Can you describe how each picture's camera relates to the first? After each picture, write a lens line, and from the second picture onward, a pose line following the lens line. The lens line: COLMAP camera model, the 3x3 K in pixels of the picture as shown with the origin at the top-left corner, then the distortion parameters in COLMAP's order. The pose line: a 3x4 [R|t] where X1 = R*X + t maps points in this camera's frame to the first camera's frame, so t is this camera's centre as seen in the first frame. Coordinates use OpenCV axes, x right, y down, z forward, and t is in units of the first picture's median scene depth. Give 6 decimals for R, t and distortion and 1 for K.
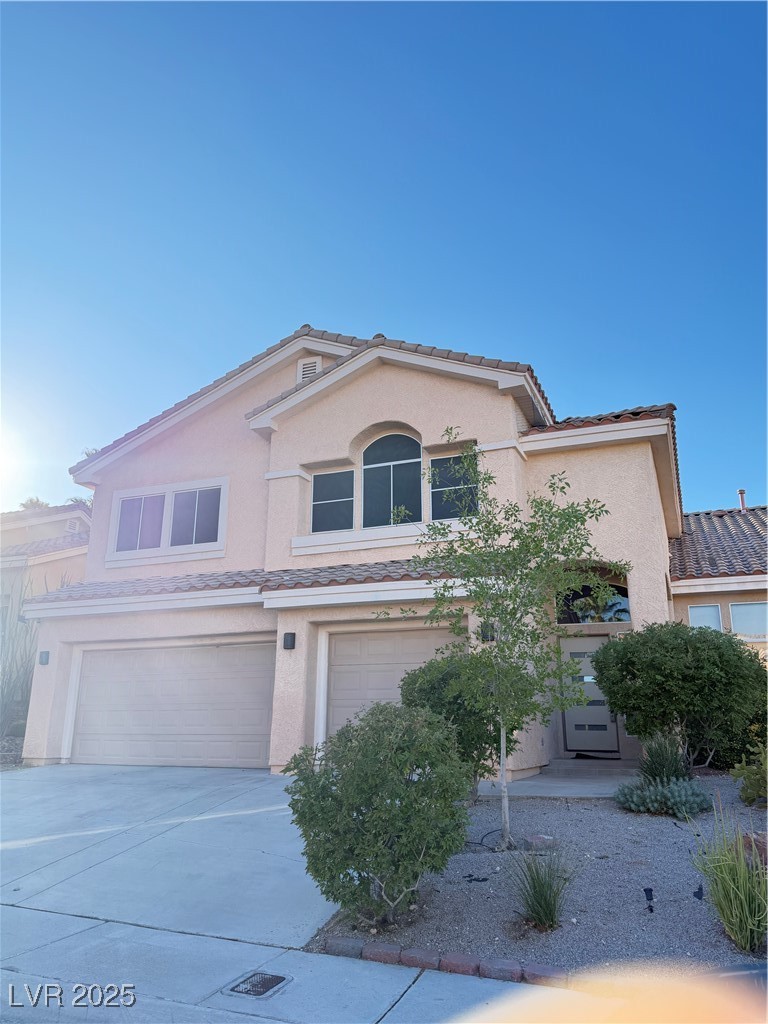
lens RADIAL K [[747.0, 0, 384.0], [0, 747.0, 512.0], [0, 0, 1]] dist [0.038715, -0.001241]
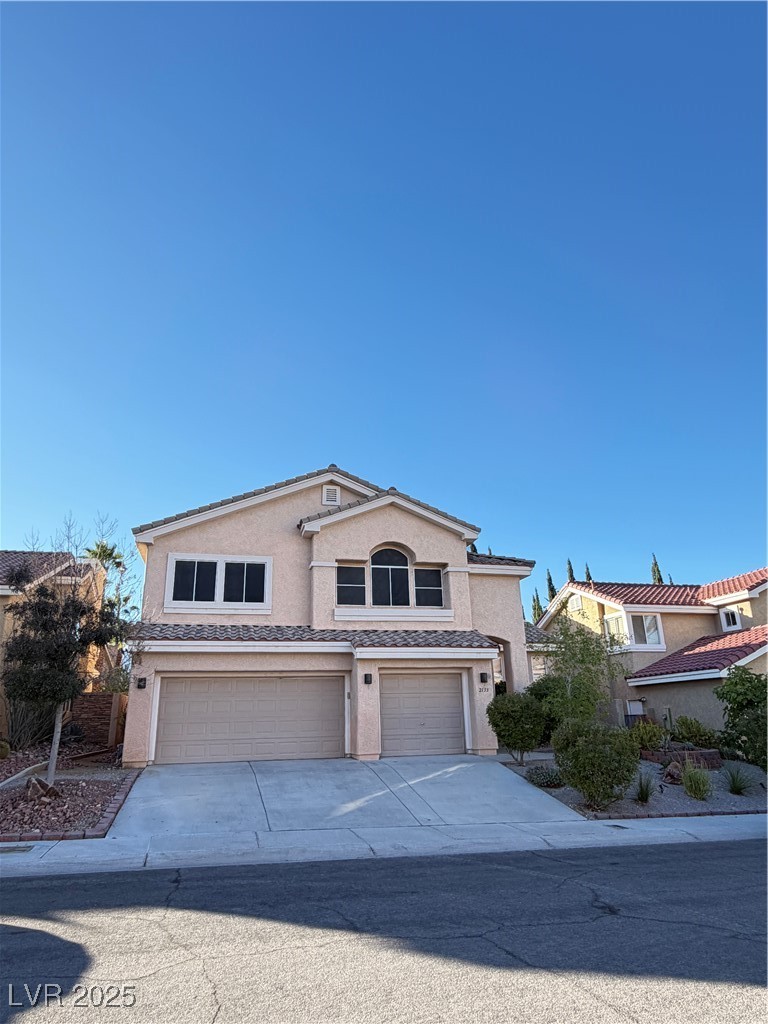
lens RADIAL K [[627.0, 0, 384.0], [0, 627.0, 512.0], [0, 0, 1]] dist [0.001880, 0.000498]
pose [[0.814571, 0.158870, 0.557885, -0.783930], [-0.137184, 0.987242, -0.080836, -0.070583], [-0.563609, -0.010687, 0.825972, -0.129711]]
